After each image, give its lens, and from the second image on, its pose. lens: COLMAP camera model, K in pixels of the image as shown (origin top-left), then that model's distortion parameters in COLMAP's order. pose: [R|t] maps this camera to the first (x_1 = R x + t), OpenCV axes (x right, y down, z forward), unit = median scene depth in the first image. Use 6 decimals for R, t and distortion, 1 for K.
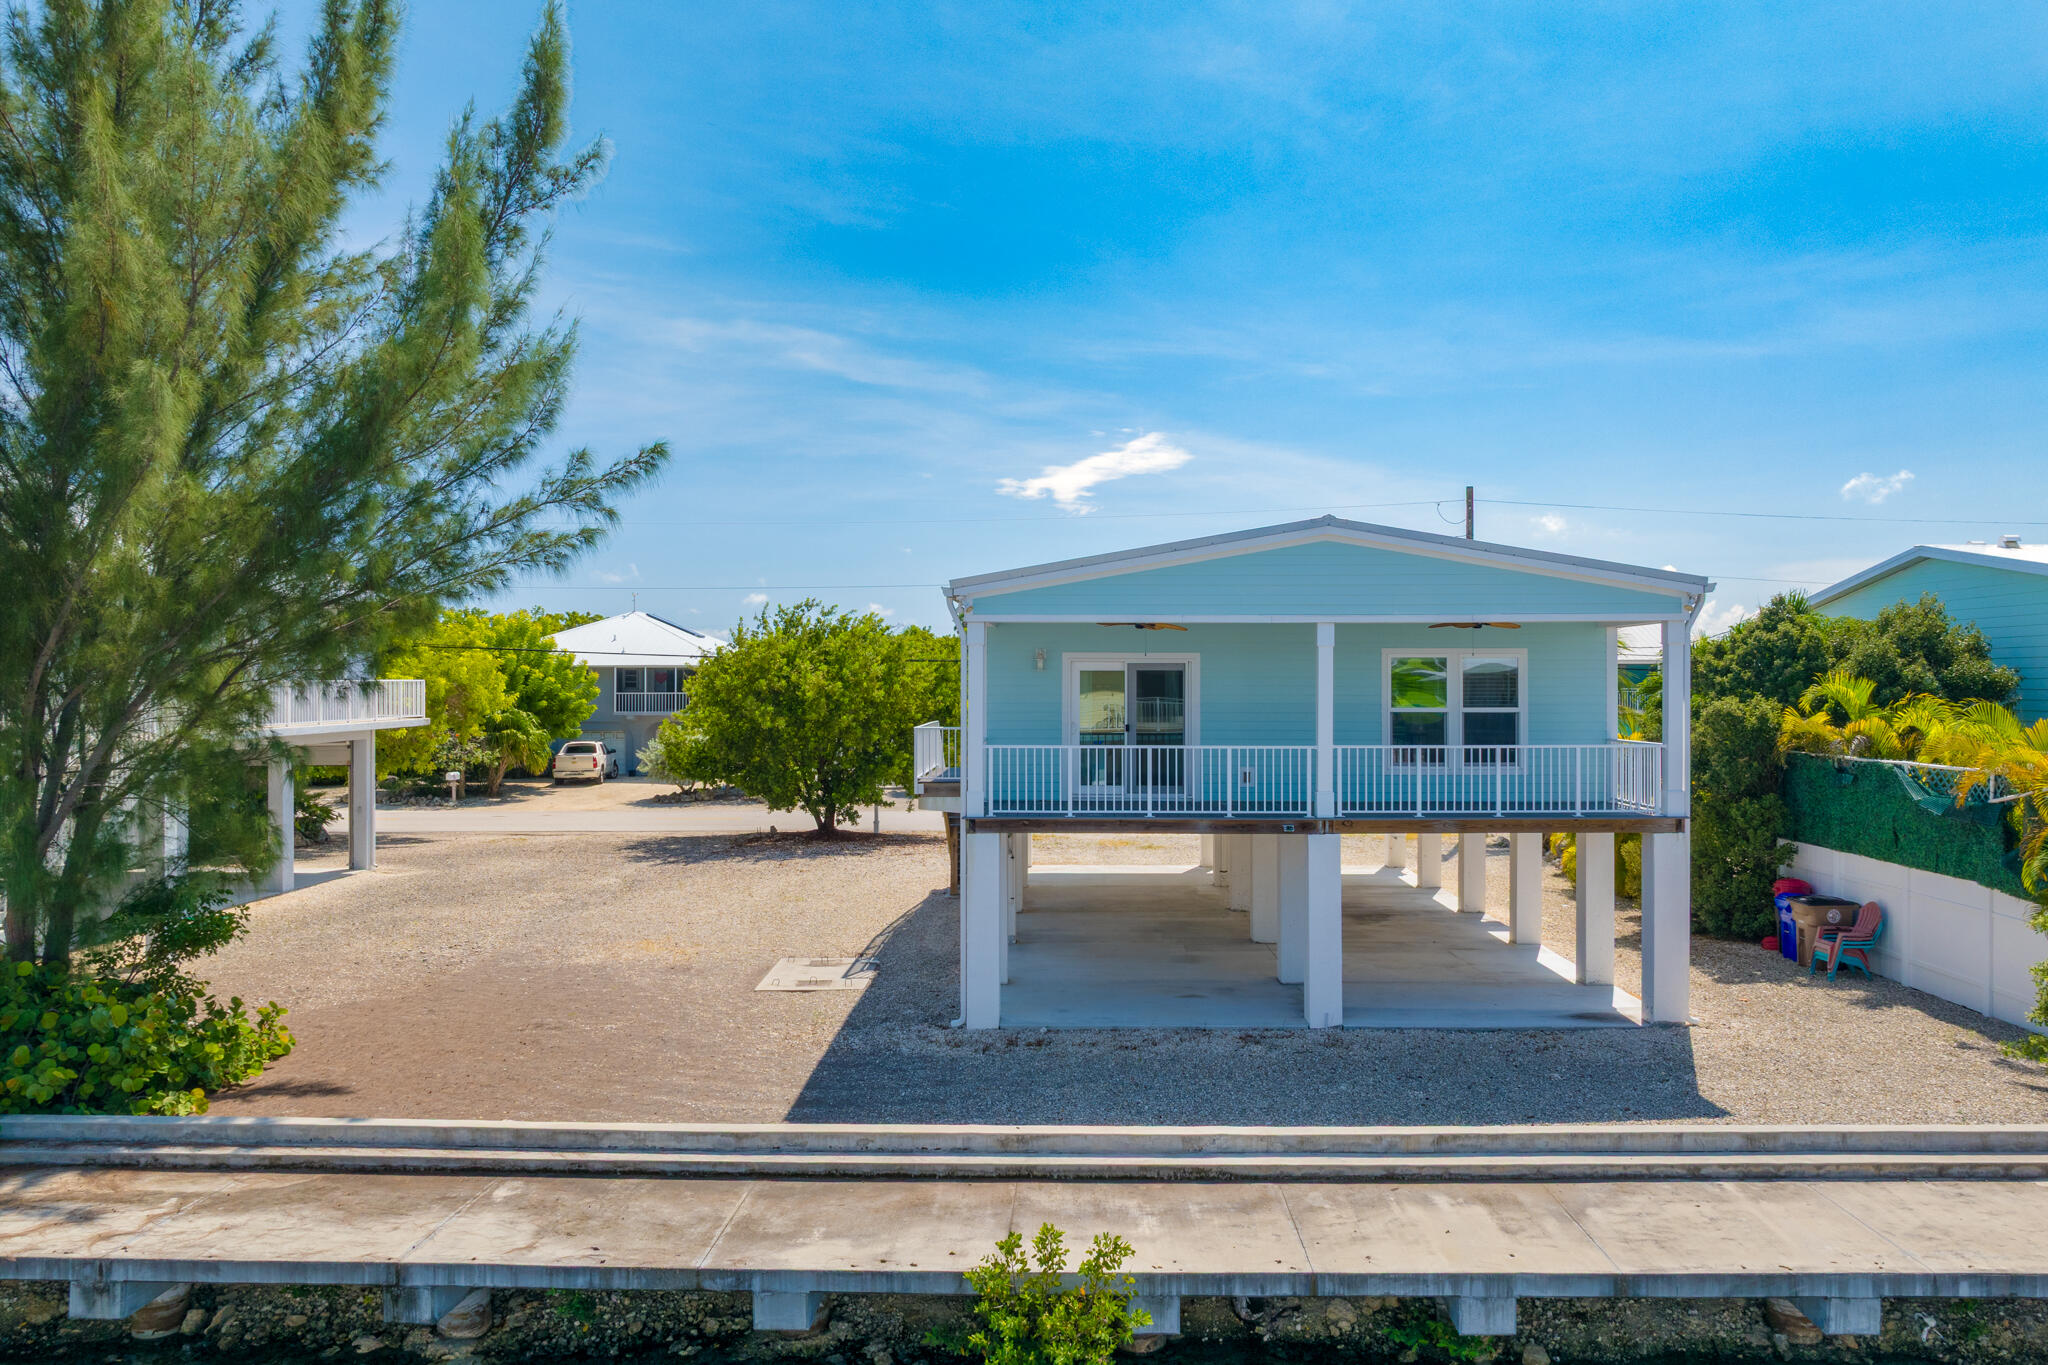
lens RADIAL K [[1414.2, 0, 1024.0], [0, 1414.2, 682.5], [0, 0, 1]] dist [-0.016434, -0.000987]
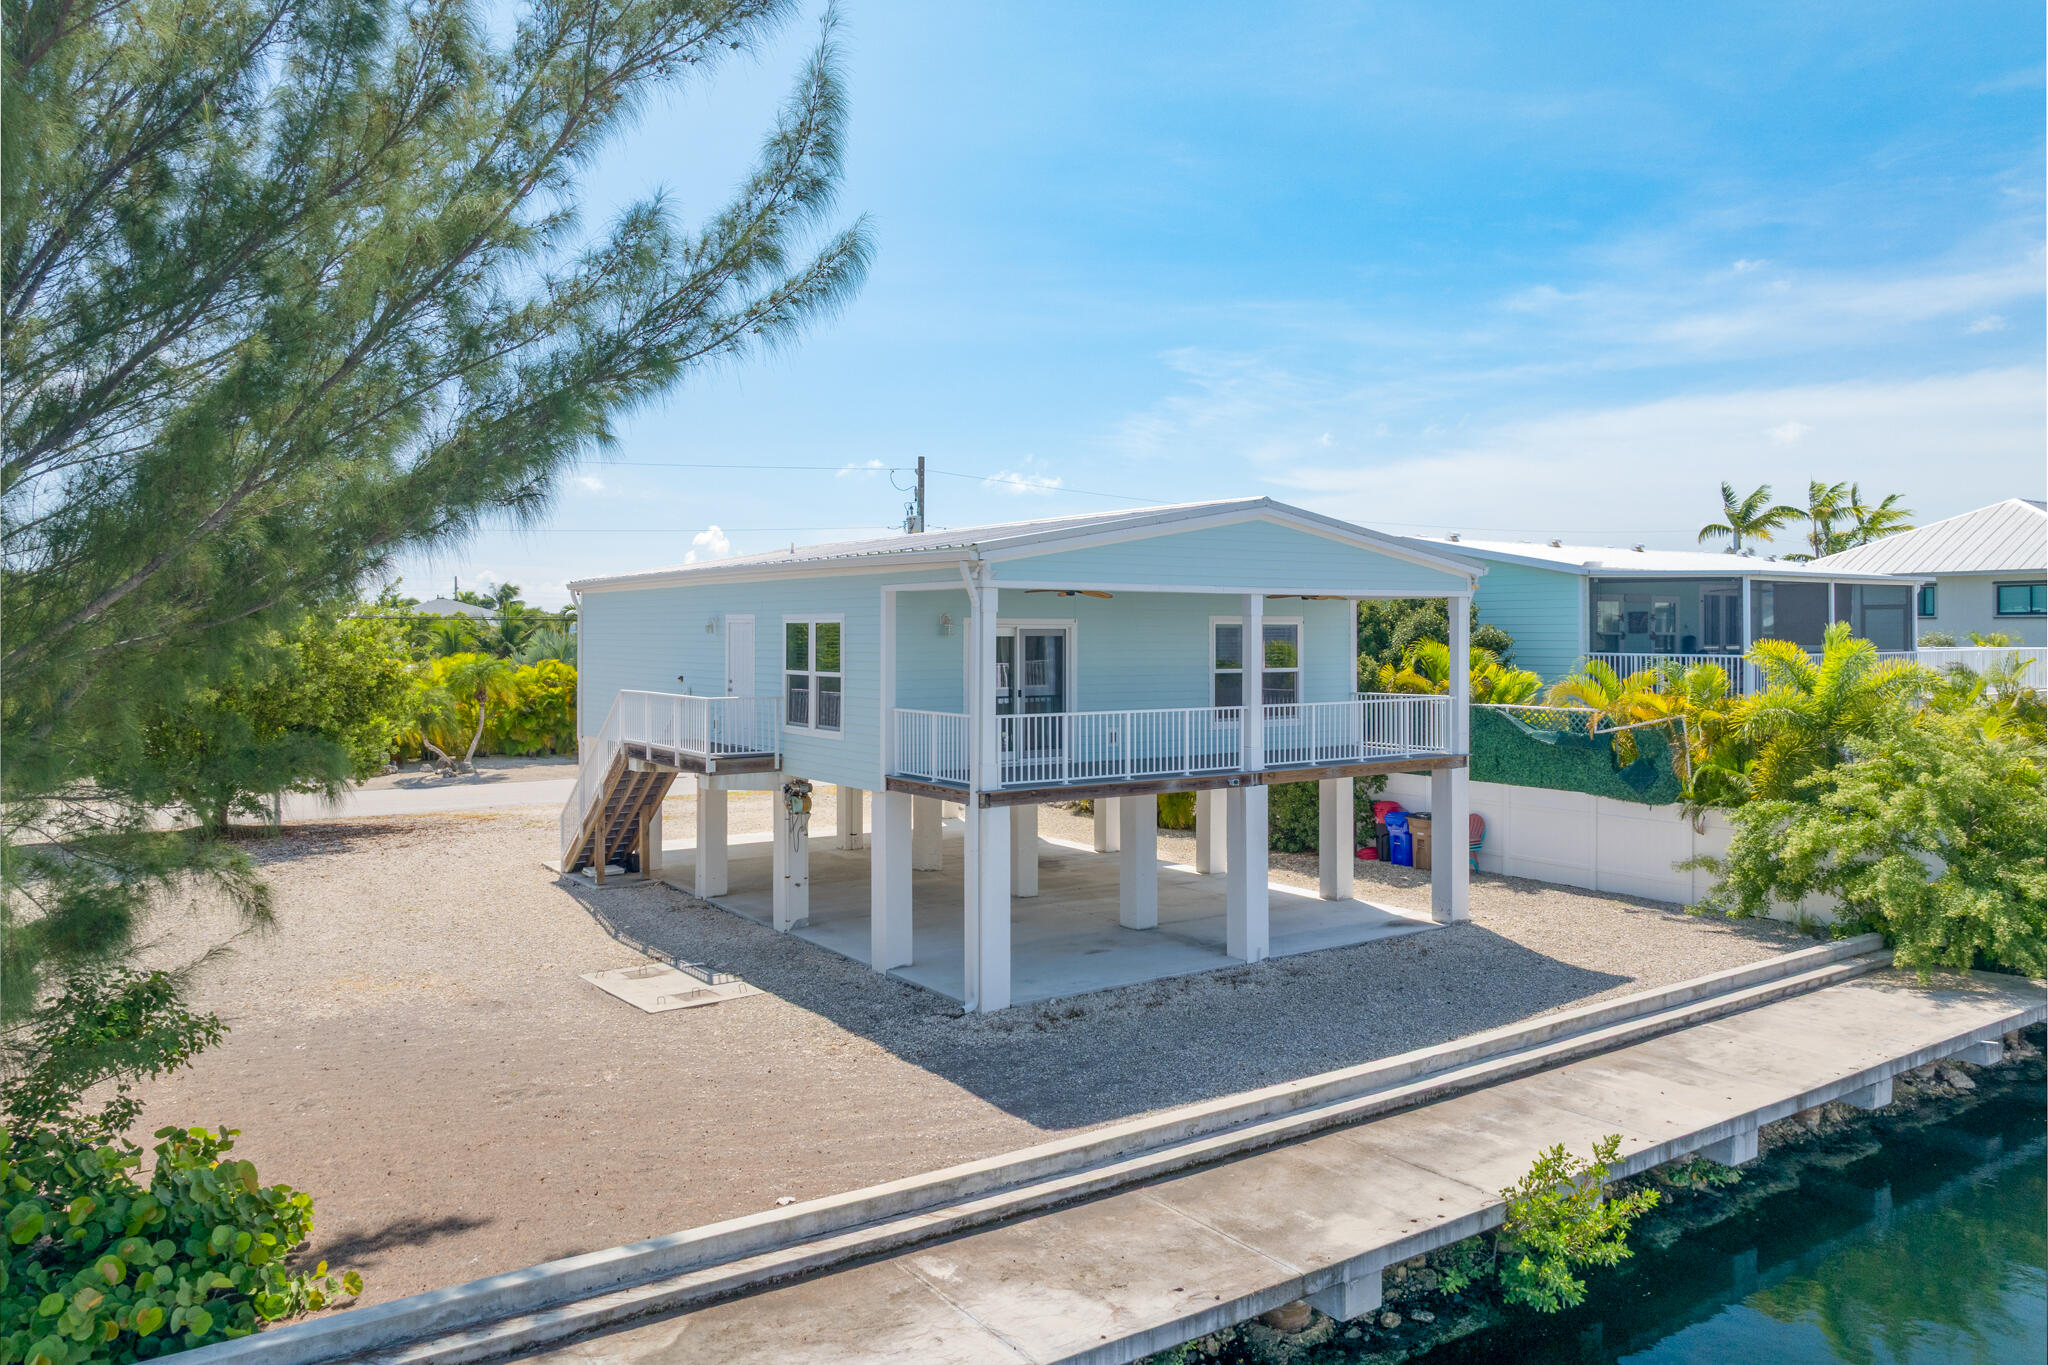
lens RADIAL K [[1414.2, 0, 1024.0], [0, 1414.2, 682.5], [0, 0, 1]] dist [-0.016434, -0.000987]
pose [[0.808982, -0.018361, 0.587547, -0.686240], [-0.000728, 0.999480, 0.032238, -0.010148], [-0.587833, -0.026508, 0.808548, 0.259519]]
